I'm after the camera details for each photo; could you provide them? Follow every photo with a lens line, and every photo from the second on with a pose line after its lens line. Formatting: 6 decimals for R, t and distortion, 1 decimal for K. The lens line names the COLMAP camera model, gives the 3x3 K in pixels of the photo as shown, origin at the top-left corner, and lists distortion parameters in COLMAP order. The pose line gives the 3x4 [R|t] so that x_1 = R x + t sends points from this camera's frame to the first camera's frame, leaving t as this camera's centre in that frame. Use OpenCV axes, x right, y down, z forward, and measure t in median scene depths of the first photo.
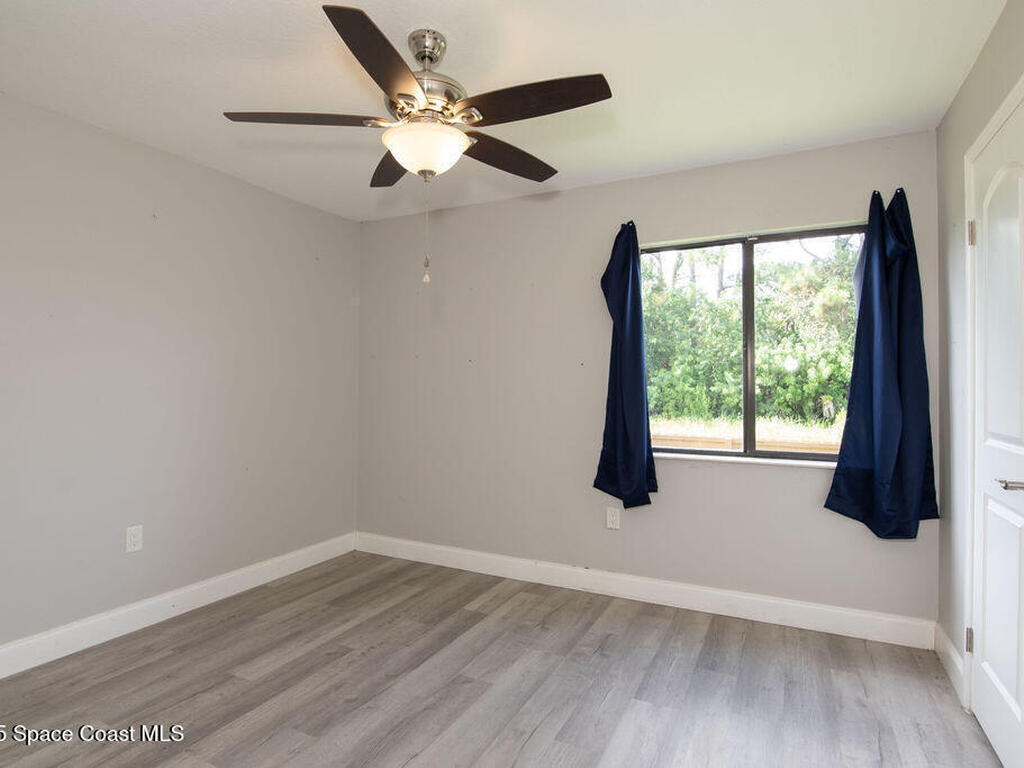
lens RADIAL K [[560.9, 0, 511.4], [0, 560.9, 377.4], [0, 0, 1]] dist [-0.002936, -0.015106]
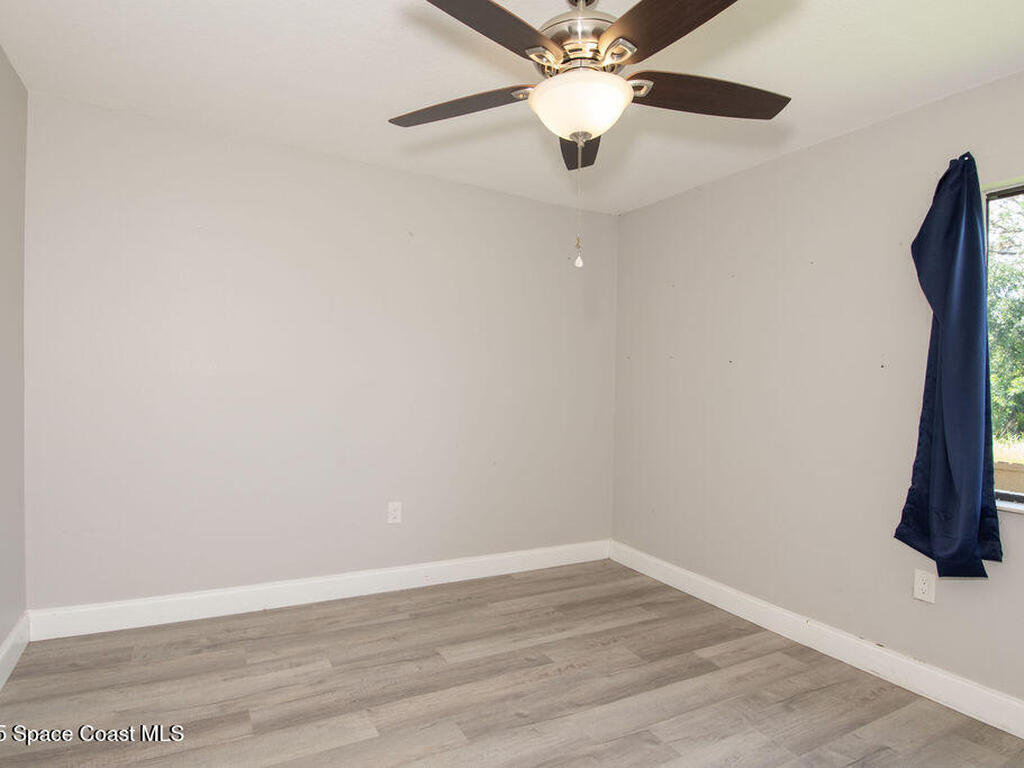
lens RADIAL K [[560.9, 0, 506.4], [0, 560.9, 392.2], [0, 0, 1]] dist [-0.002936, -0.015106]
pose [[0.820164, 0.031082, -0.571284, 0.159782], [-0.019629, 0.999464, 0.026198, 0.000782], [0.571792, -0.010273, 0.820334, 0.148911]]
